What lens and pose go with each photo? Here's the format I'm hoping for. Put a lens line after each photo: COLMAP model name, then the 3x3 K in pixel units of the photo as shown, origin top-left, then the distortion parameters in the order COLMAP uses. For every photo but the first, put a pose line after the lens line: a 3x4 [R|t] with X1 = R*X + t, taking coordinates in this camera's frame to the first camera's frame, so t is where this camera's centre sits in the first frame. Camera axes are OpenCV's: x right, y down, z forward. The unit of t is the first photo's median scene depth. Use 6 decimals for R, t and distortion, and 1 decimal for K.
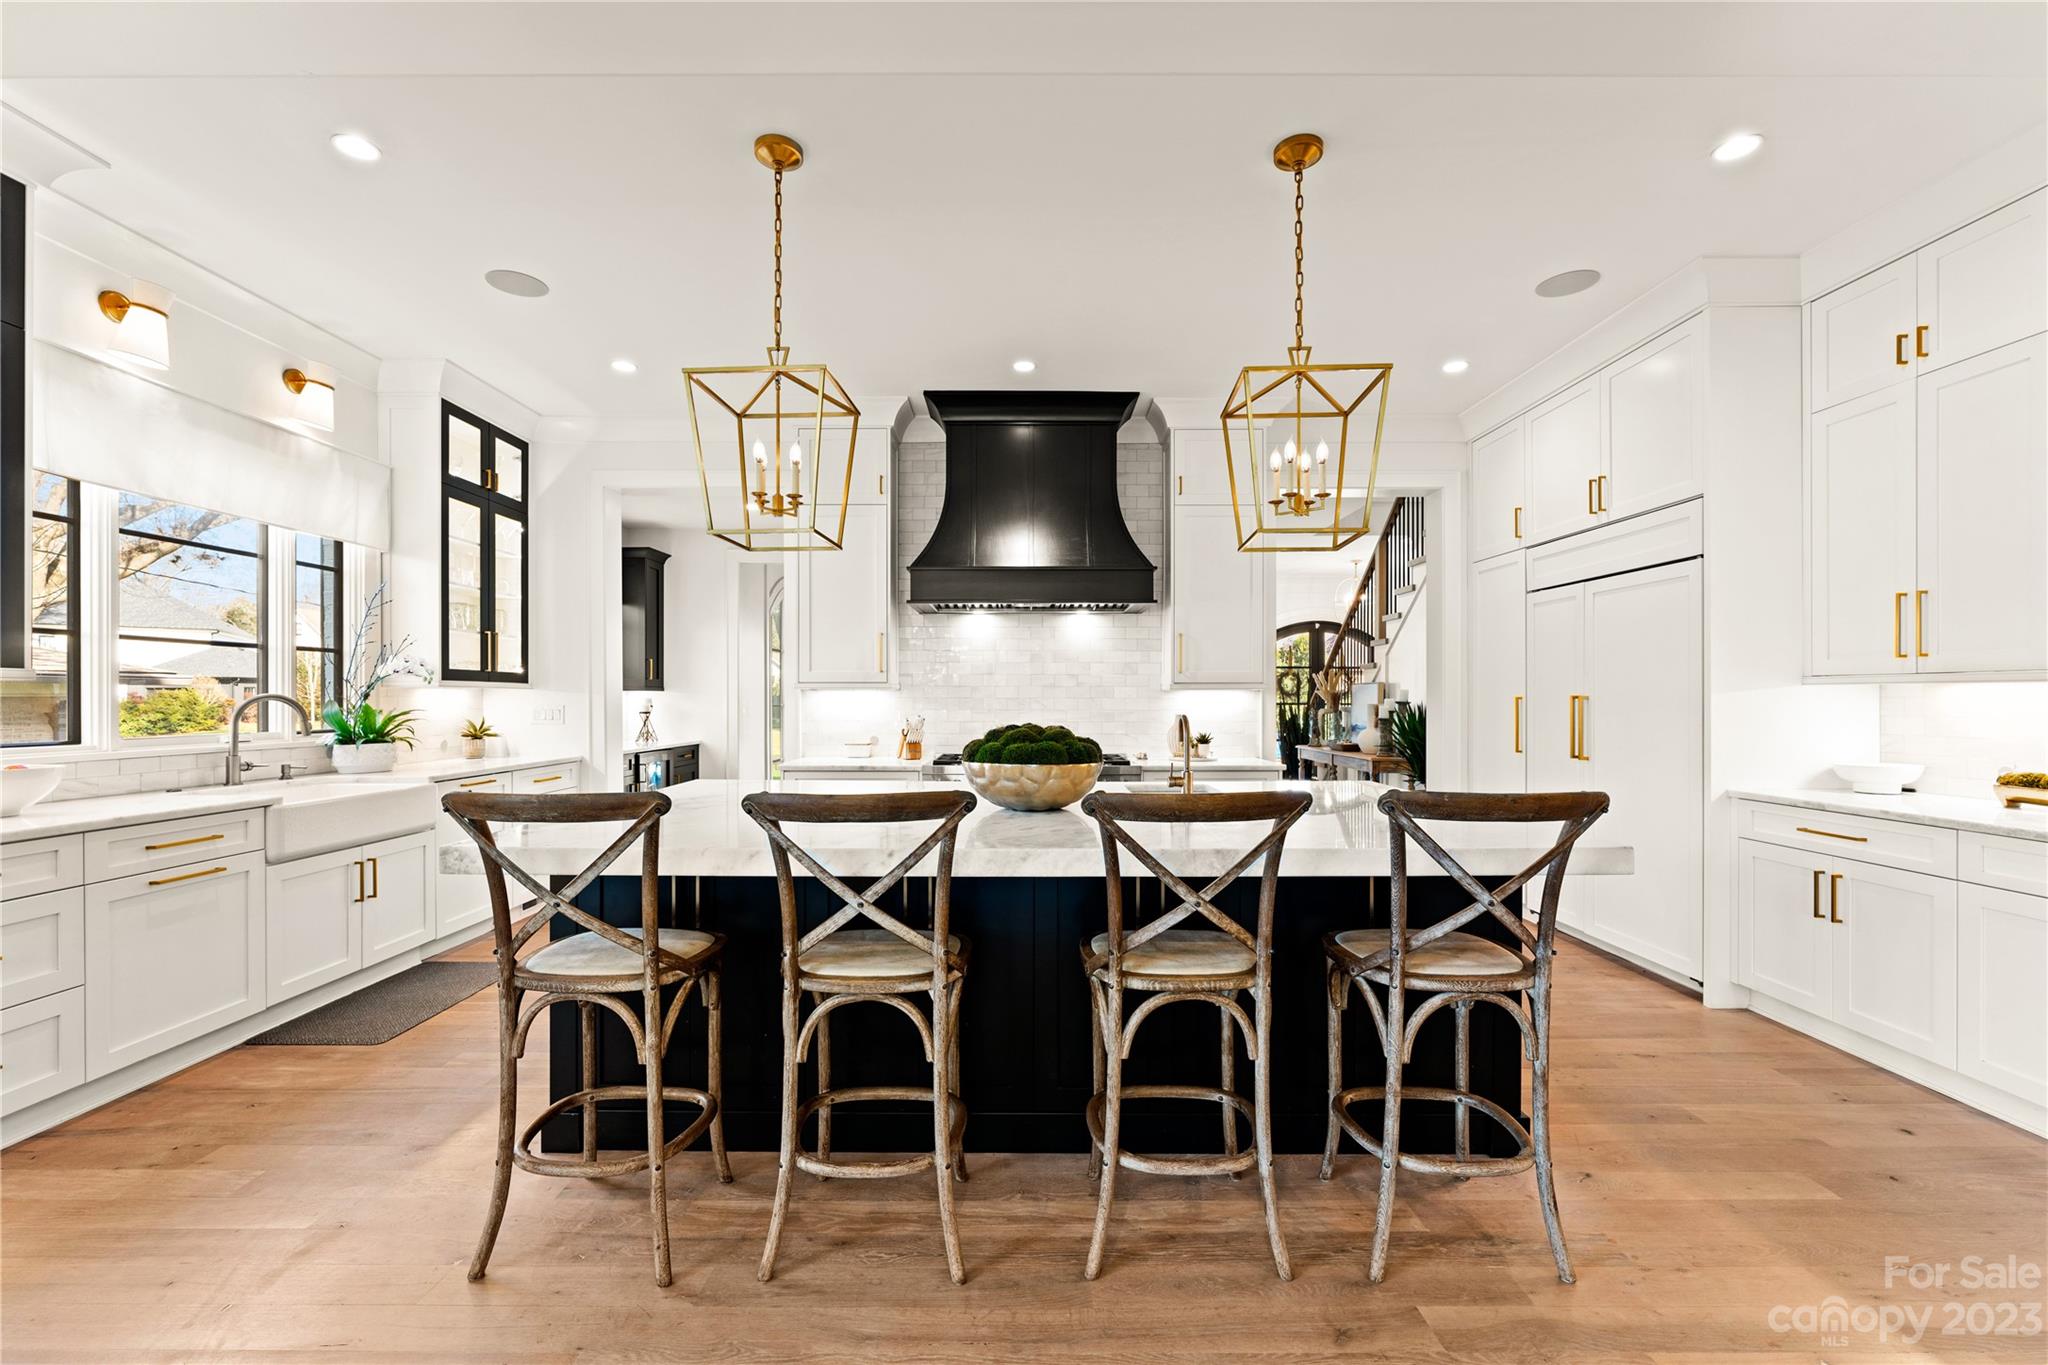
lens RADIAL K [[845.6, 0, 1025.4], [0, 845.6, 699.3], [0, 0, 1]] dist [-0.001163, -0.000182]
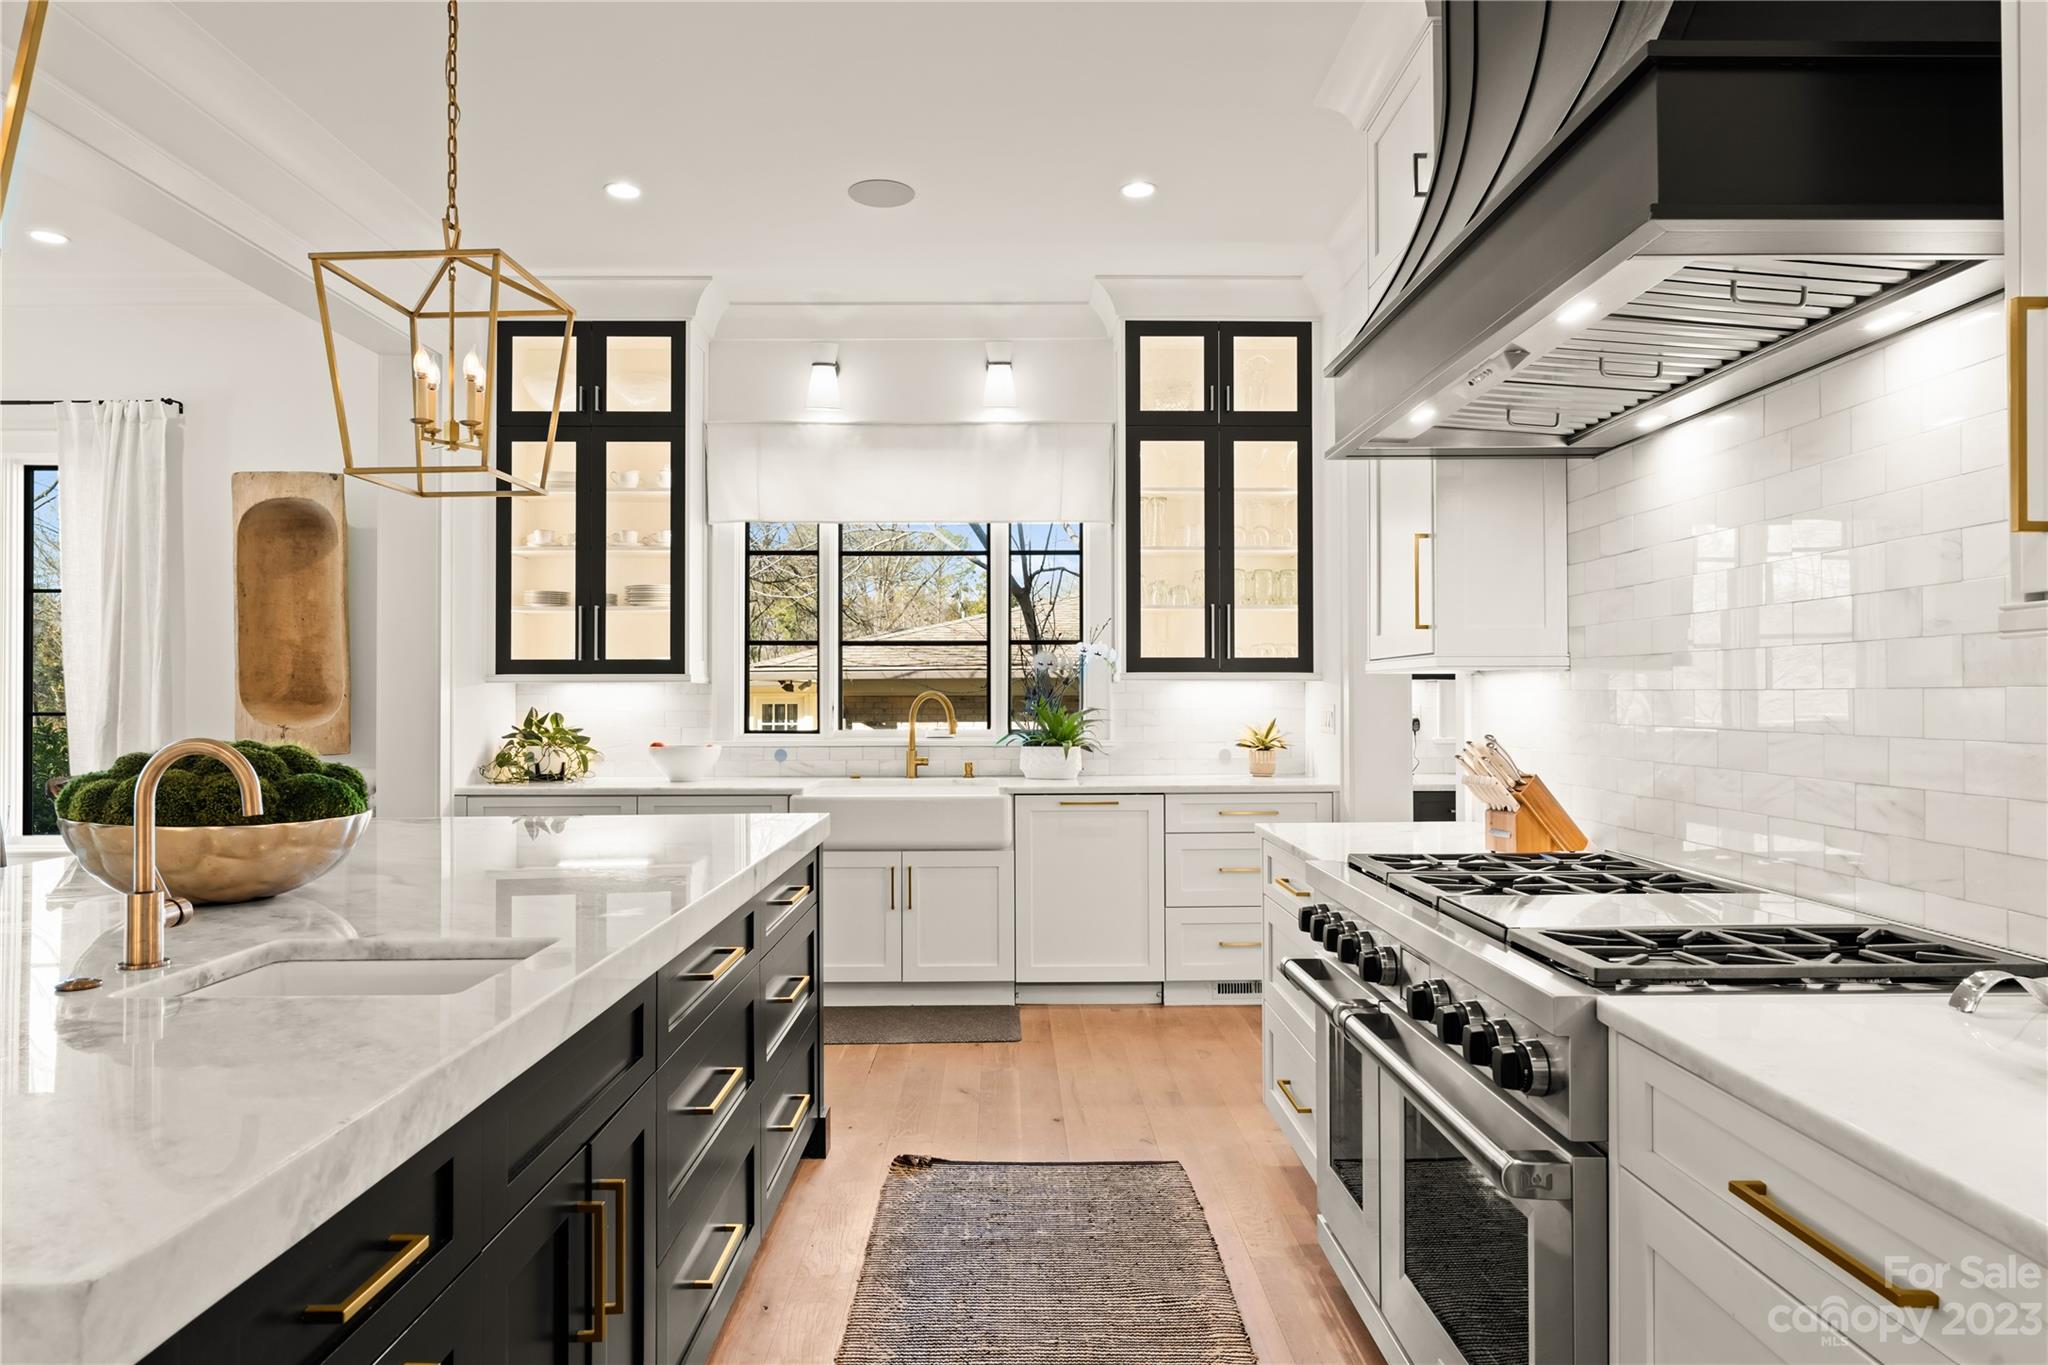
lens RADIAL K [[1213.8, 0, 1024.0], [0, 1213.8, 682.5], [0, 0, 1]] dist [-0.006202, -0.001238]
pose [[0.019614, -0.012545, -0.999729, 0.447084], [0.000278, 0.999921, -0.012542, 0.001896], [0.999808, -0.000032, 0.019616, 0.862713]]
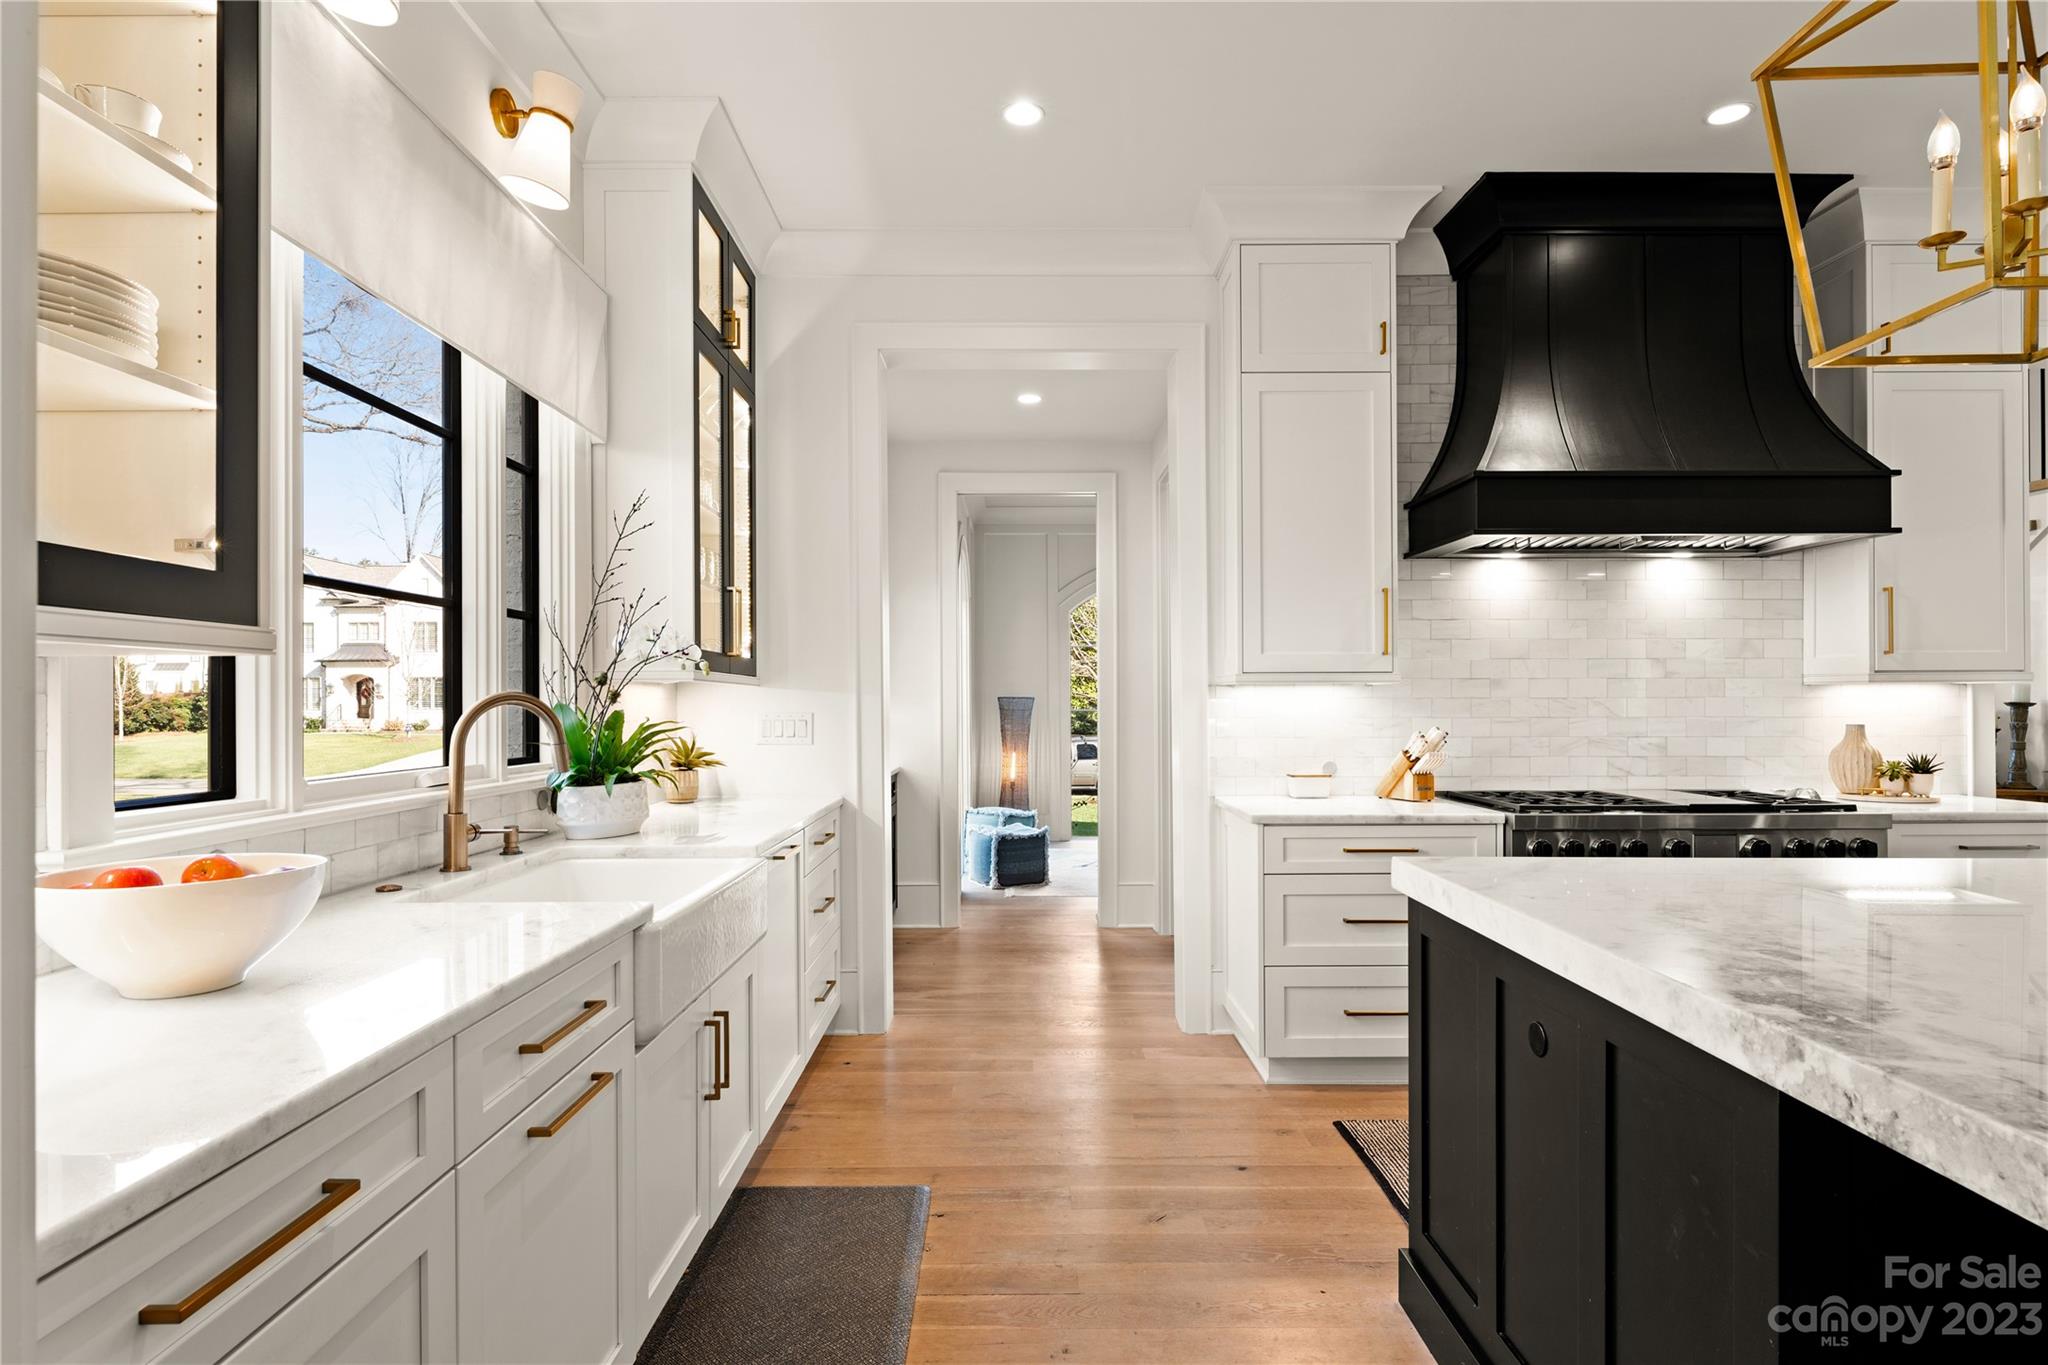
lens RADIAL K [[1085.2, 0, 1016.3], [0, 1085.2, 697.4], [0, 0, 1]] dist [-0.002211, -0.000020]
pose [[0.999973, -0.003697, 0.006411, -0.469304], [0.003734, 0.999977, -0.005656, 0.001323], [-0.006390, 0.005680, 0.999963, 0.265117]]
